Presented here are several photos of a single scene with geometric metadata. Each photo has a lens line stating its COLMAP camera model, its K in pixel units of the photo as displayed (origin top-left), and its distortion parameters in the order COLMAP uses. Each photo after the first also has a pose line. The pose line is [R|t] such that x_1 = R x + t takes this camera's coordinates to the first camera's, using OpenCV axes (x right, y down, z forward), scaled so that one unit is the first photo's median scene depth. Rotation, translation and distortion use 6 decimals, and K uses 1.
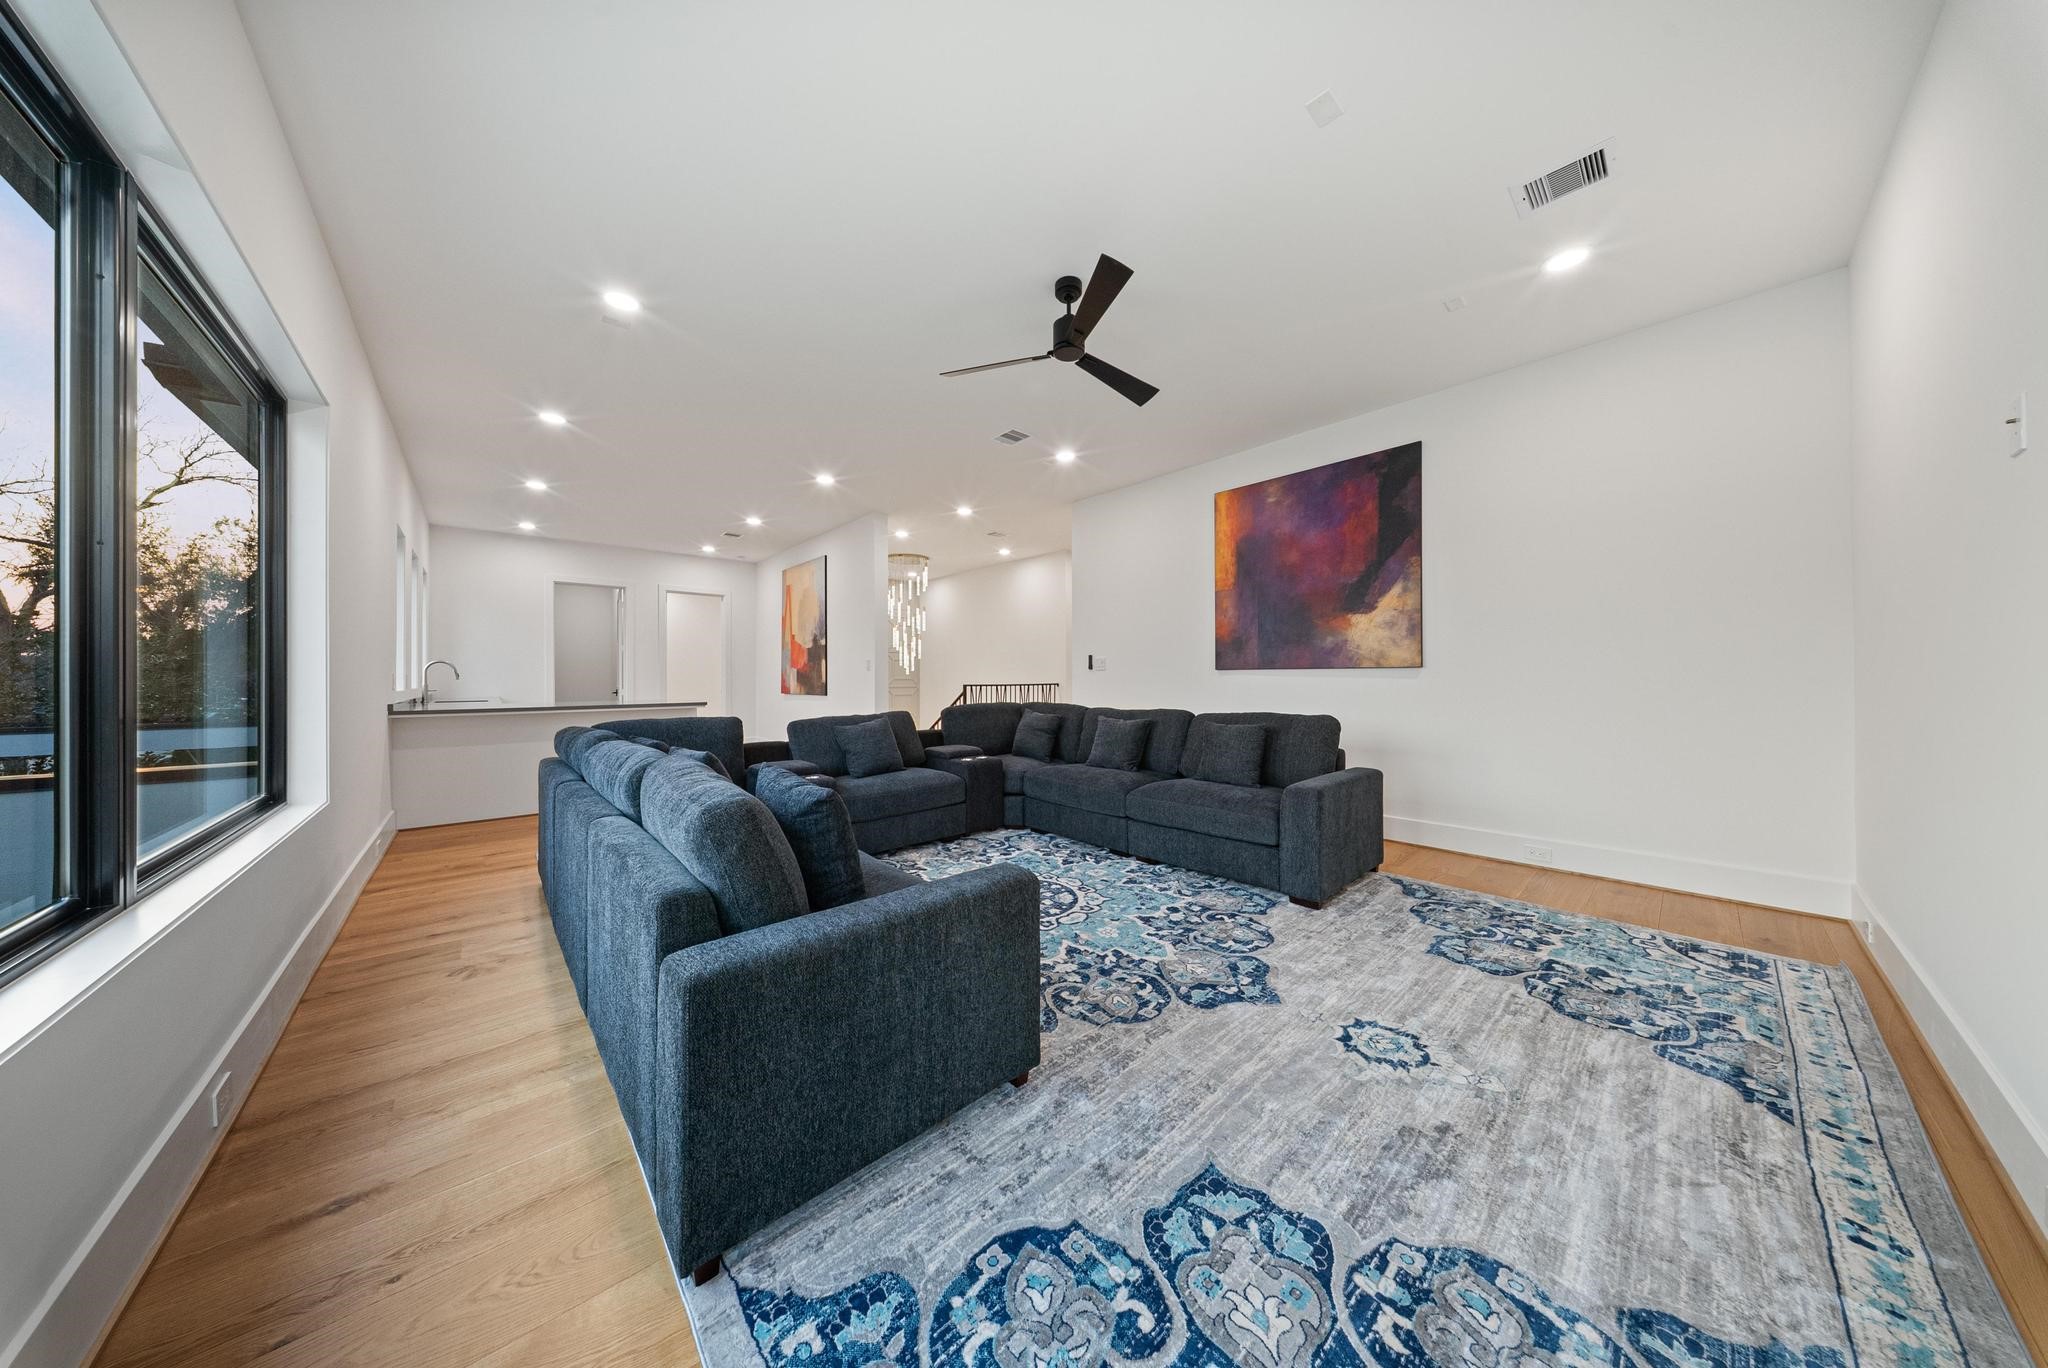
lens RADIAL K [[603.2, 0, 1025.1], [0, 603.2, 679.8], [0, 0, 1]] dist [-0.000303, -0.000020]
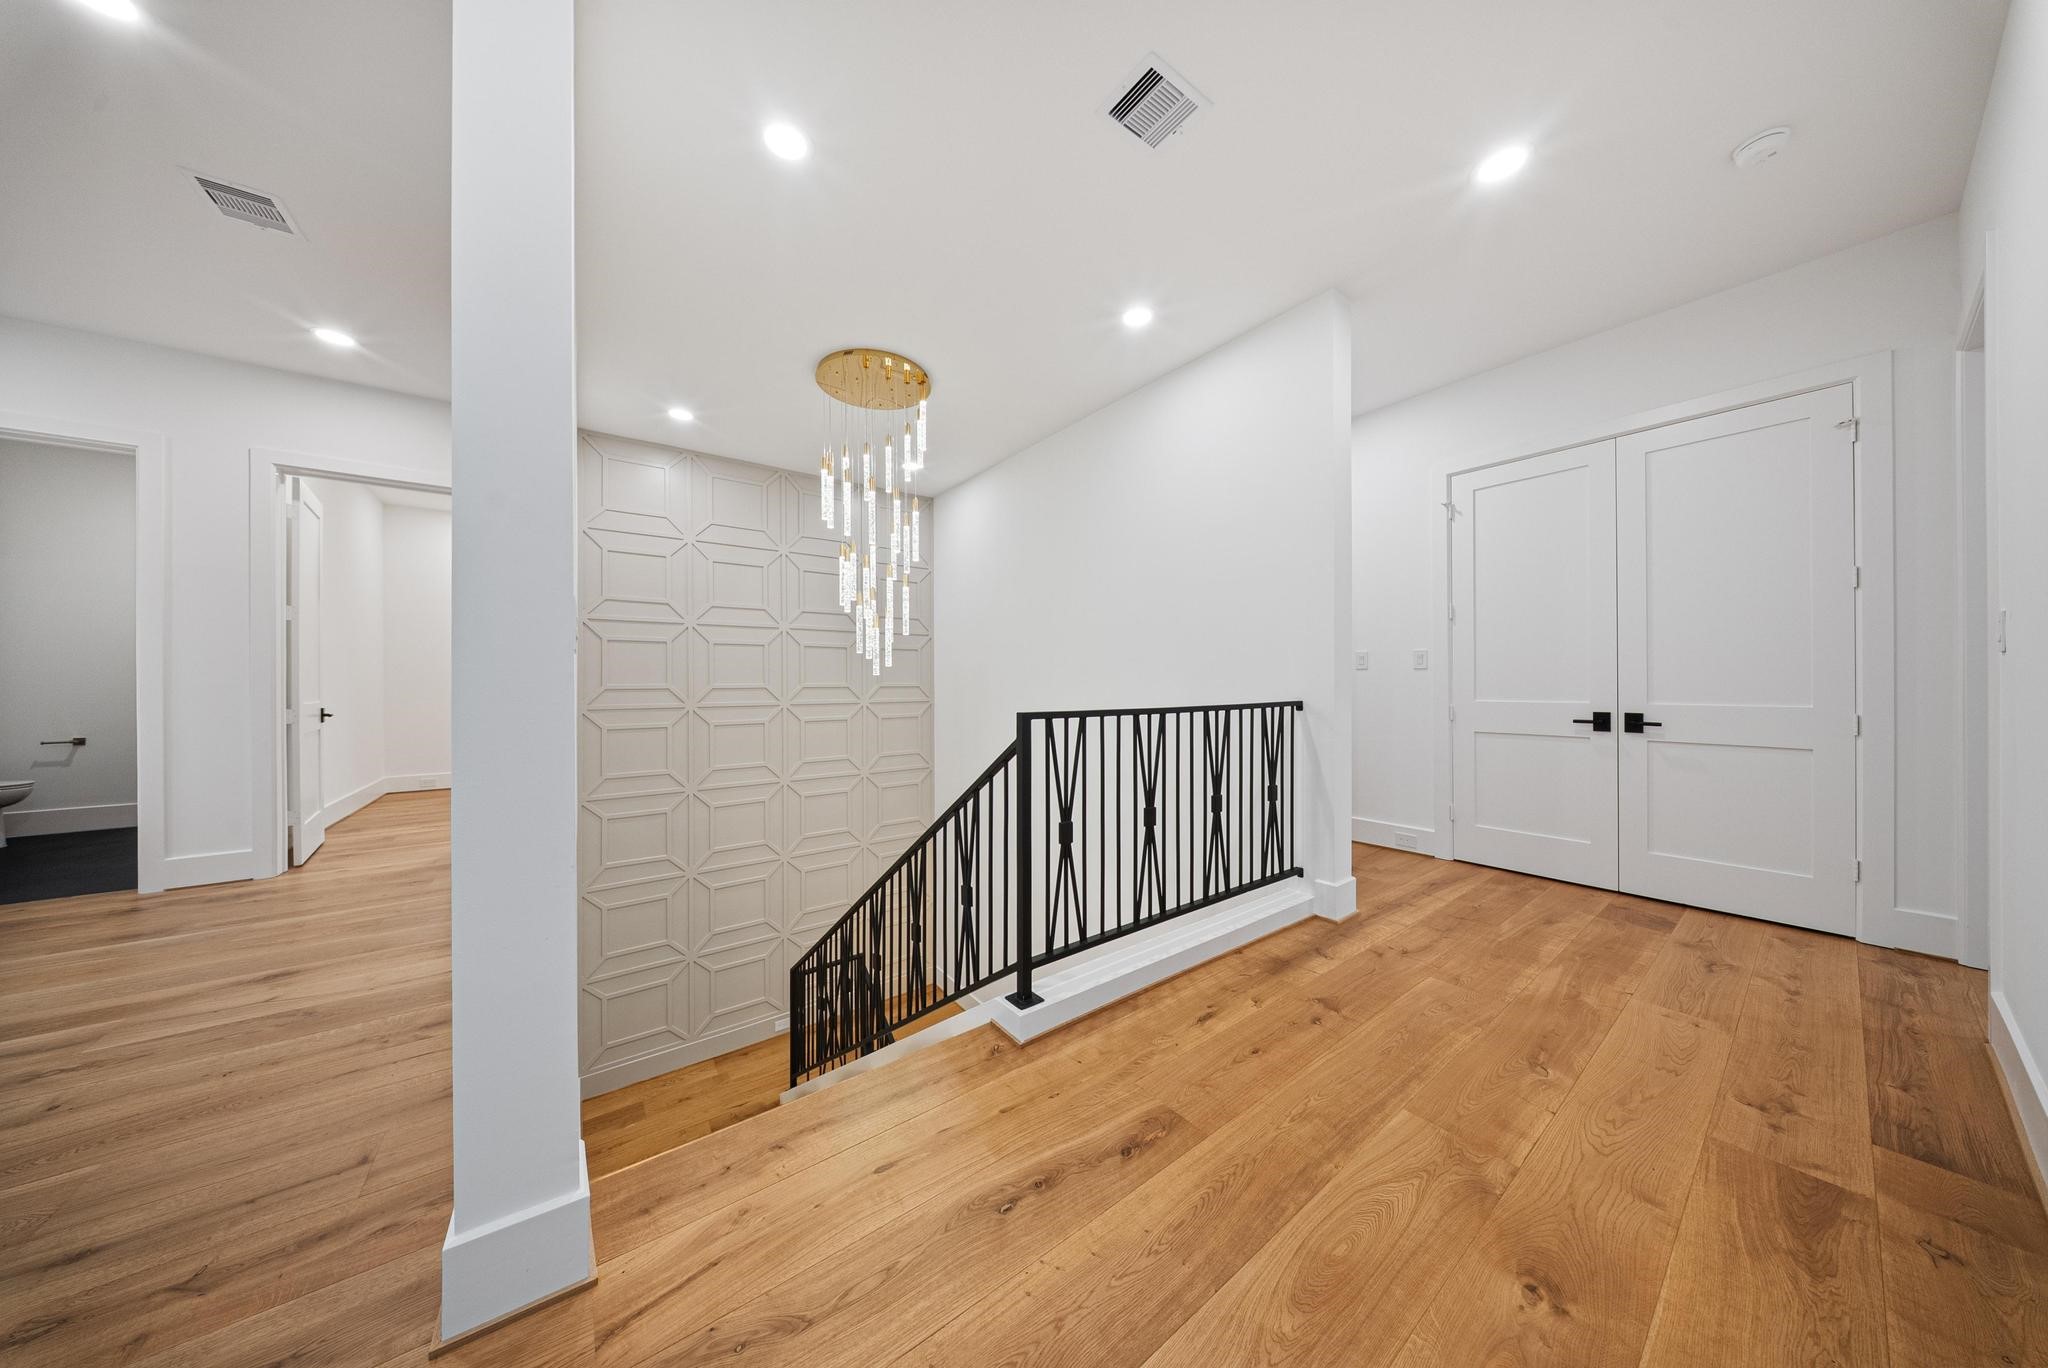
lens RADIAL K [[603.2, 0, 1023.5], [0, 603.2, 683.5], [0, 0, 1]] dist [-0.000303, -0.000020]
pose [[0.995269, -0.003221, -0.097100, -0.063124], [0.003223, 0.999995, -0.000140, -0.003756], [0.097100, -0.000173, 0.995275, 0.625378]]
